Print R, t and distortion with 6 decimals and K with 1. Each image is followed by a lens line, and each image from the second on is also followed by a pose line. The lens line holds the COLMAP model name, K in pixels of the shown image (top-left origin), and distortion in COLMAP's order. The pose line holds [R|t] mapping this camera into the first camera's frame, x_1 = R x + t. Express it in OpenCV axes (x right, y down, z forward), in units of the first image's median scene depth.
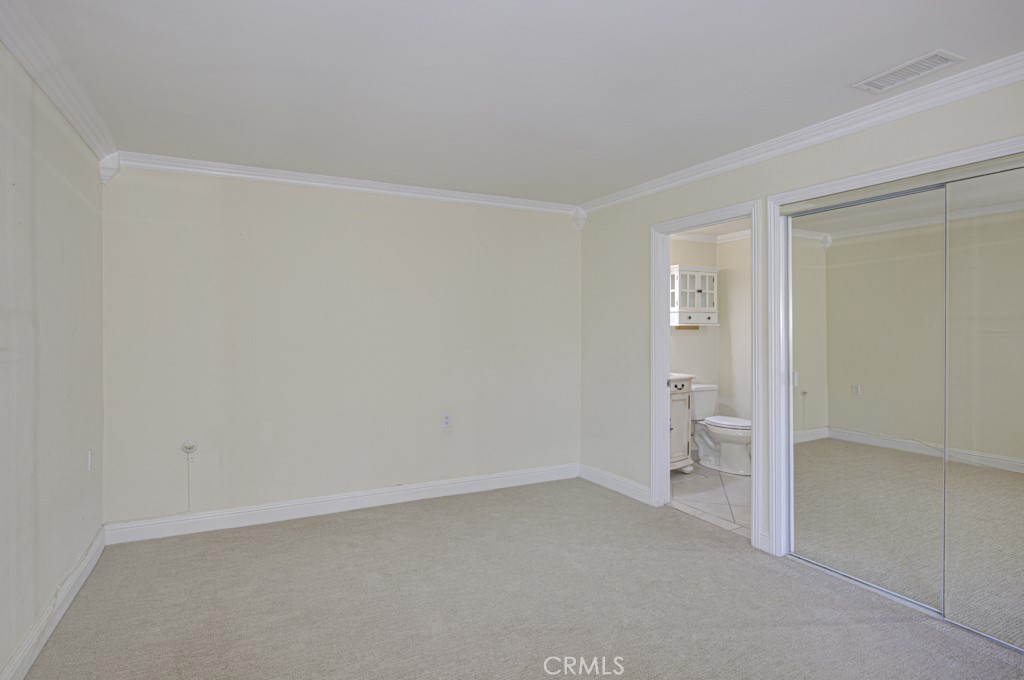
lens RADIAL K [[546.2, 0, 512.0], [0, 546.2, 340.0], [0, 0, 1]] dist [-0.003522, -0.000452]
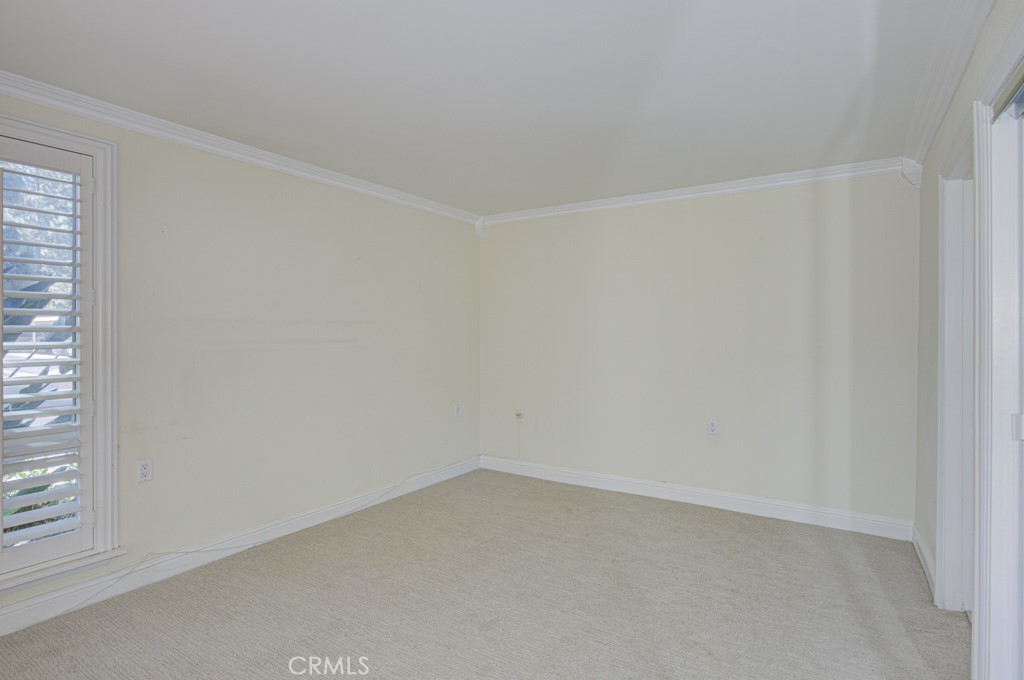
lens RADIAL K [[546.2, 0, 512.0], [0, 546.2, 340.0], [0, 0, 1]] dist [-0.003522, -0.000452]
pose [[0.496860, 0.011315, -0.867757, 0.646689], [-0.016416, 0.999859, 0.003638, -0.000991], [0.867676, 0.012437, 0.496975, 0.282989]]
